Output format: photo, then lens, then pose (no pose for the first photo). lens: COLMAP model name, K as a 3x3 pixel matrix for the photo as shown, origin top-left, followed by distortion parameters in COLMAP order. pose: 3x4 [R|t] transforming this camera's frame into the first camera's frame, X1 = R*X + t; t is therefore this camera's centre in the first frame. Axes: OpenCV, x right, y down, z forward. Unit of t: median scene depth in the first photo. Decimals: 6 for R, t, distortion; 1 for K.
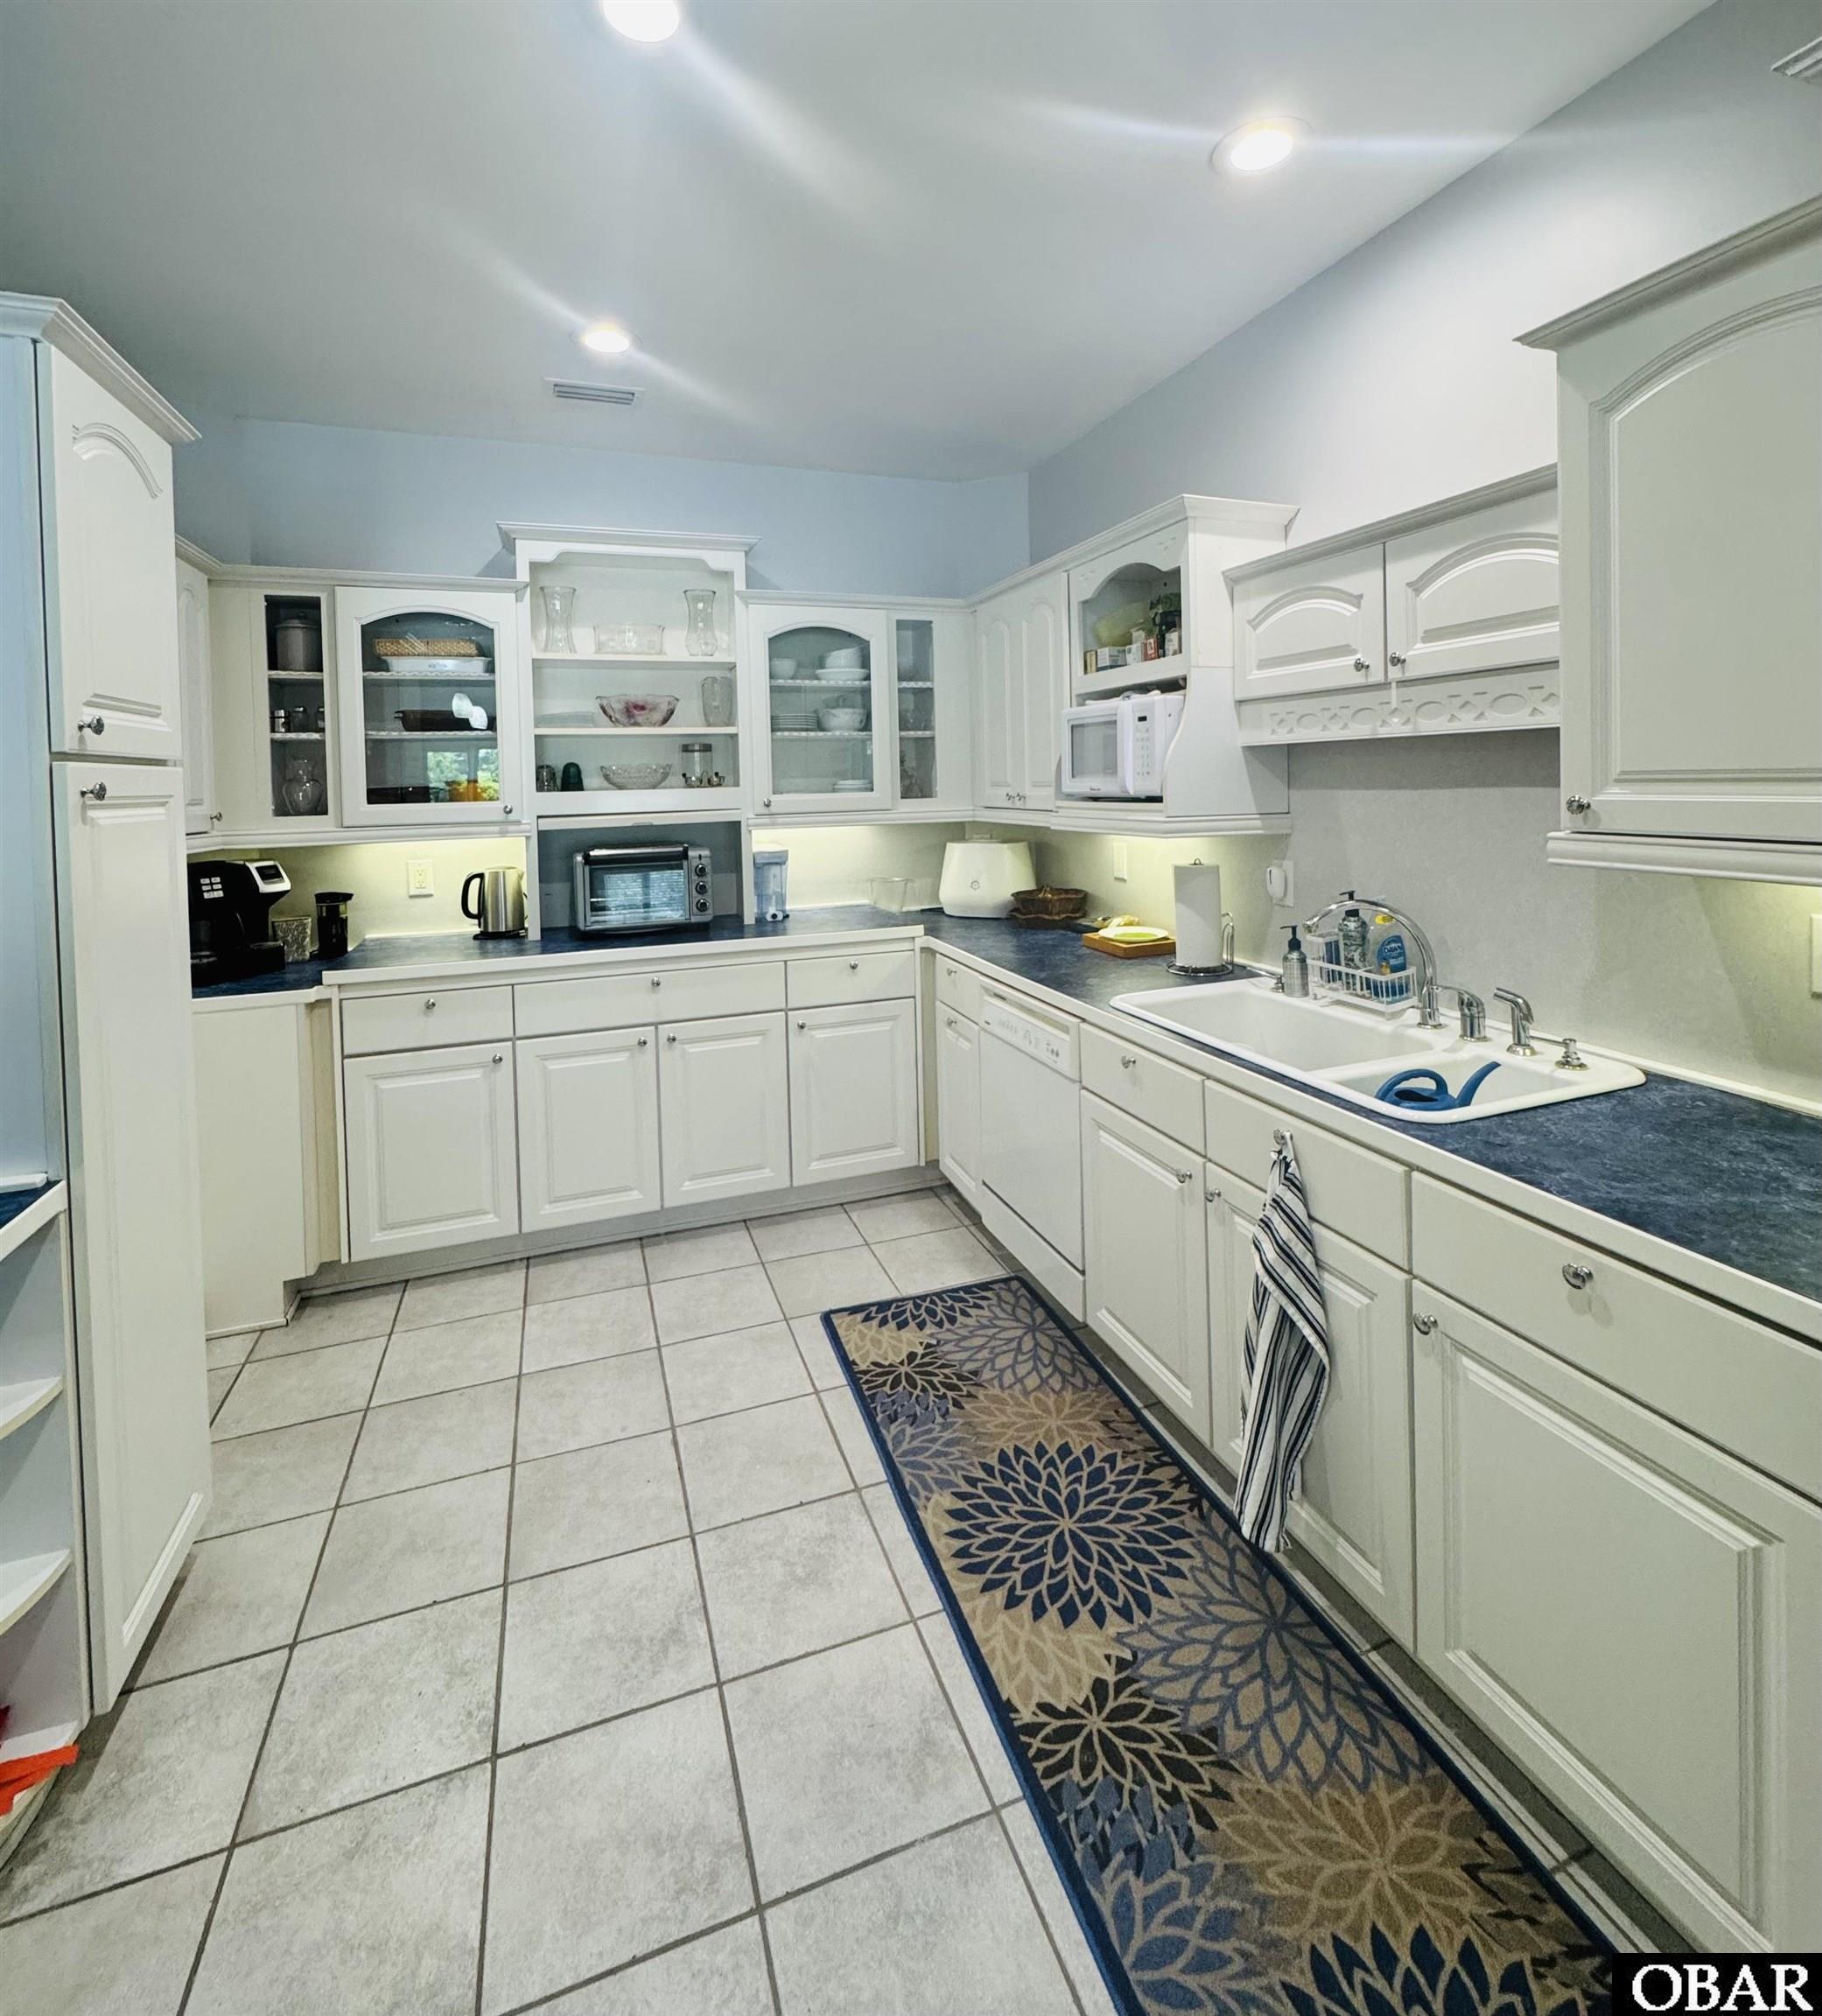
lens RADIAL K [[968.1, 0, 914.3], [0, 968.1, 803.3], [0, 0, 1]] dist [-0.005174, -0.000621]
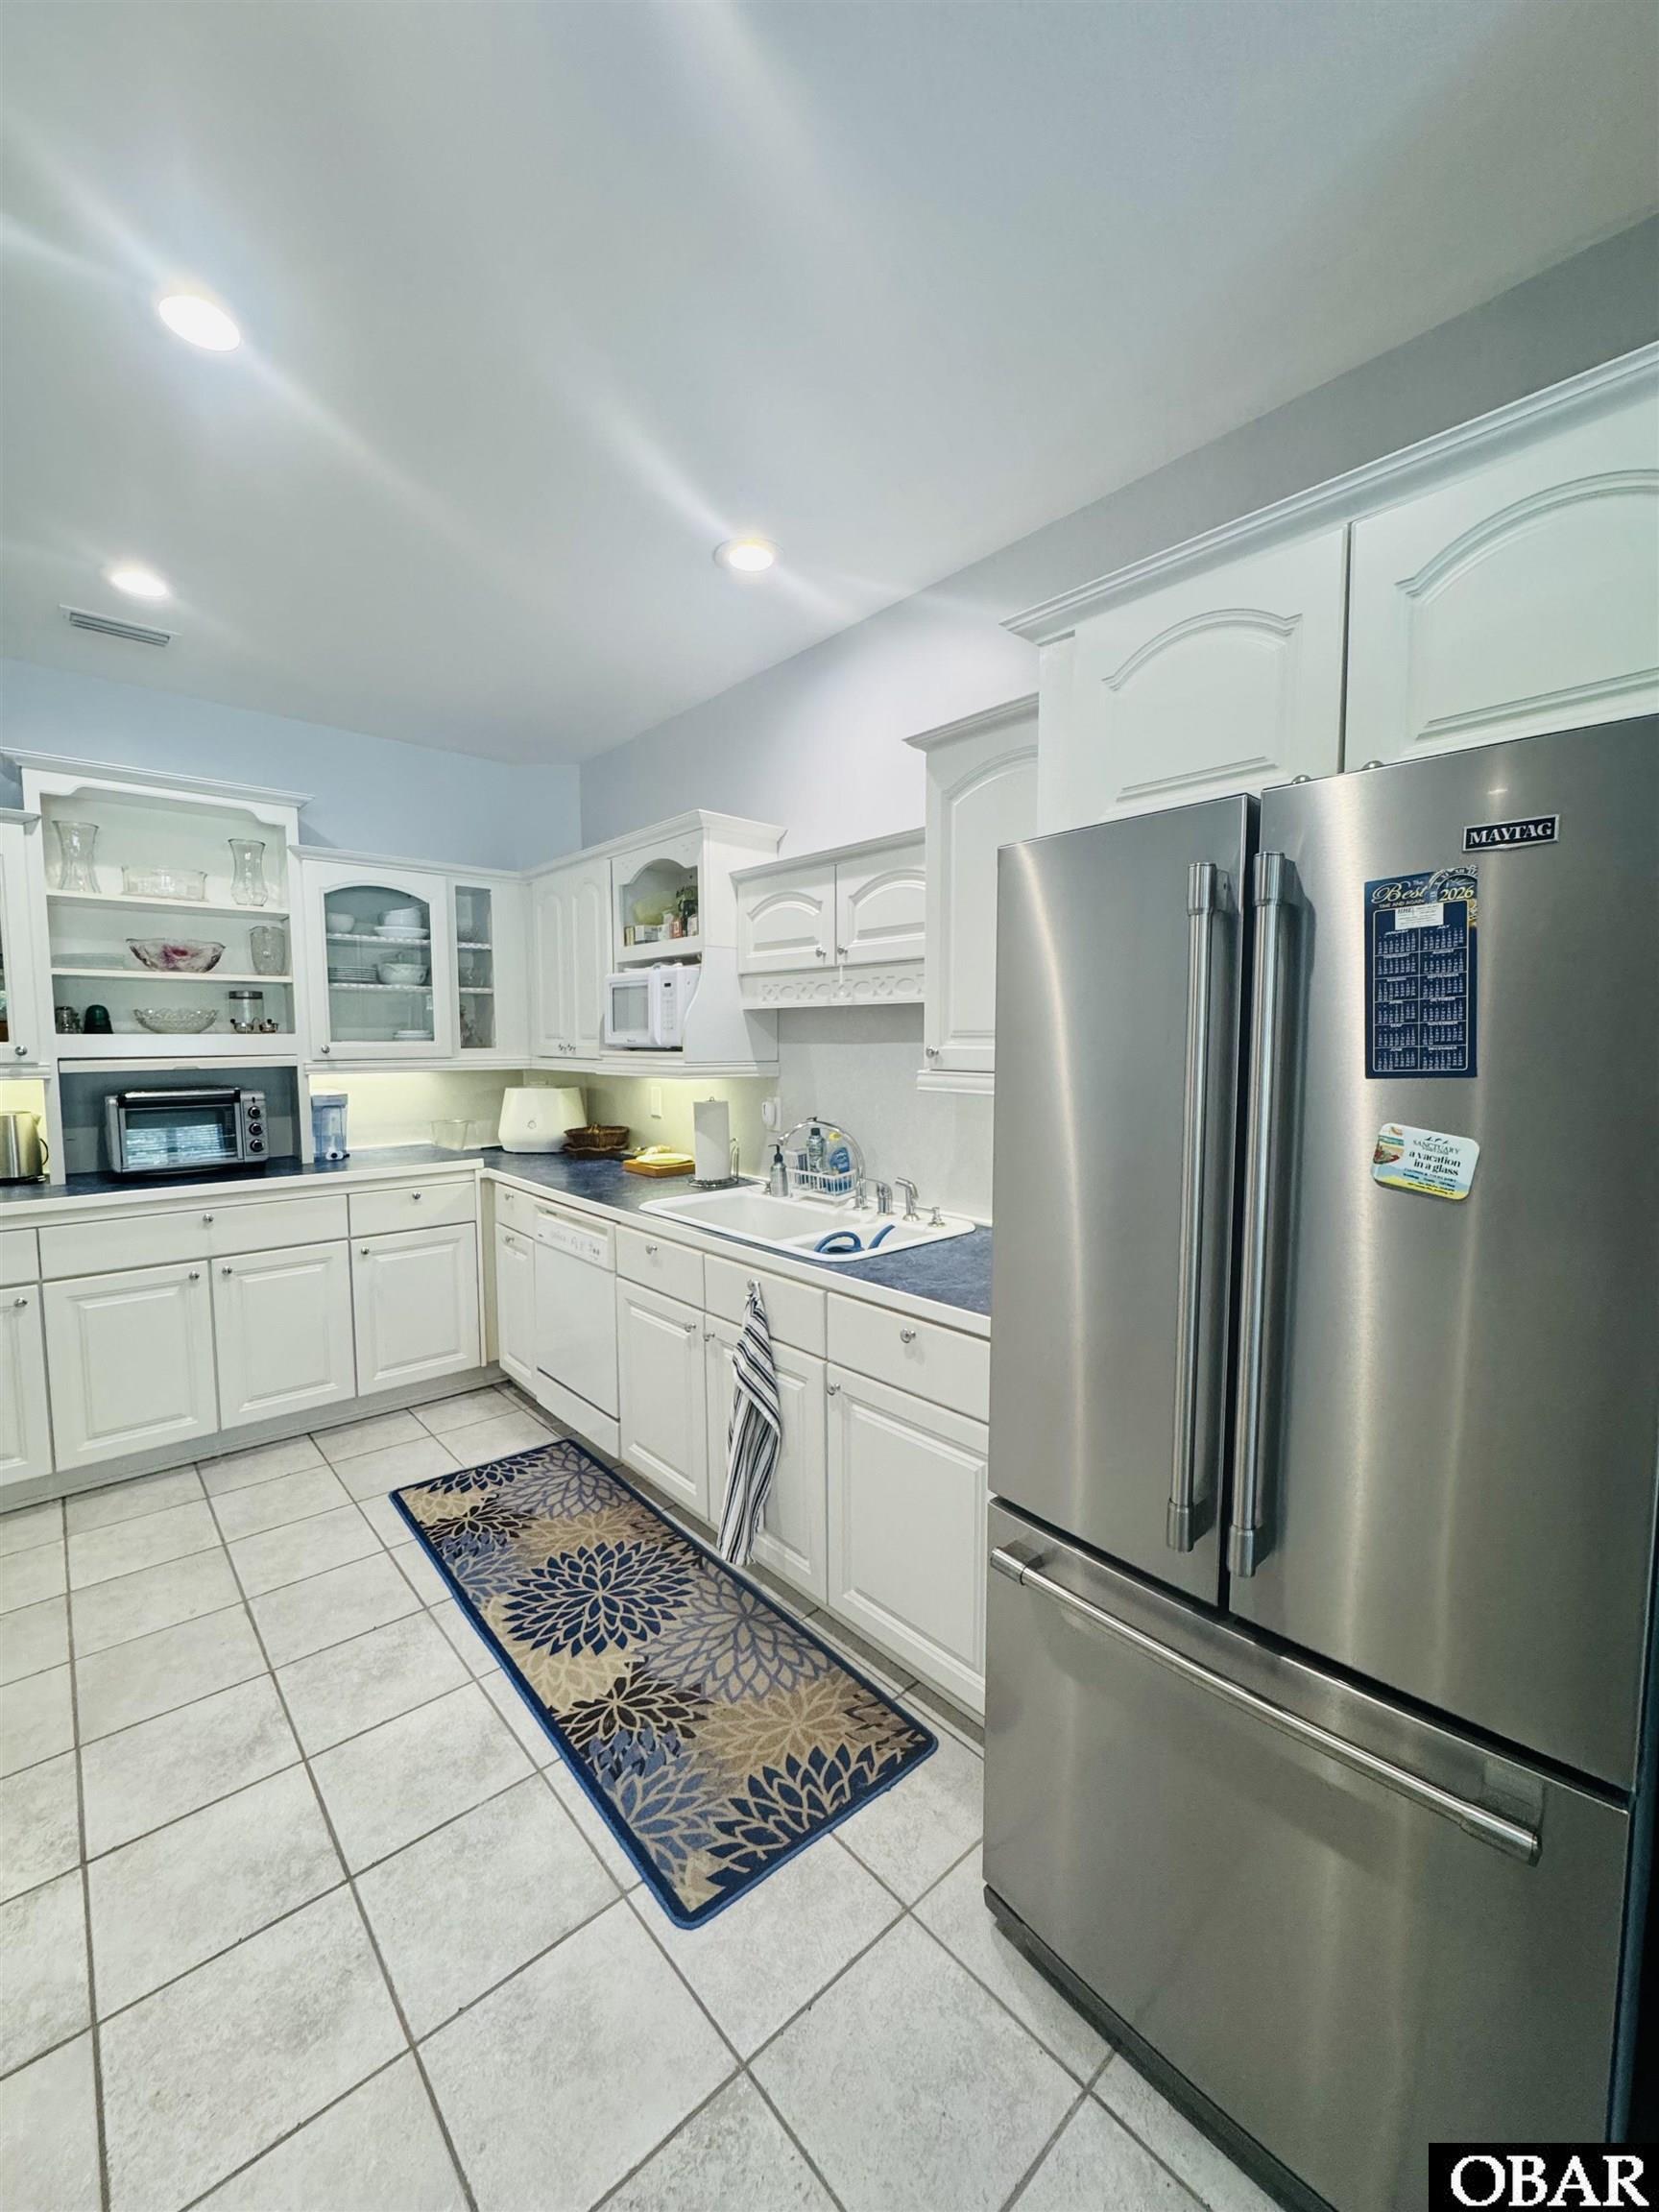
lens RADIAL K [[870.4, 0, 828.1], [0, 870.4, 1104.8], [0, 0, 1]] dist [-0.003512, 0.000525]
pose [[0.927401, -0.006992, 0.374002, 0.005101], [-0.011349, 0.998839, 0.046813, 0.014613], [-0.373896, -0.047659, 0.926246, -0.151376]]
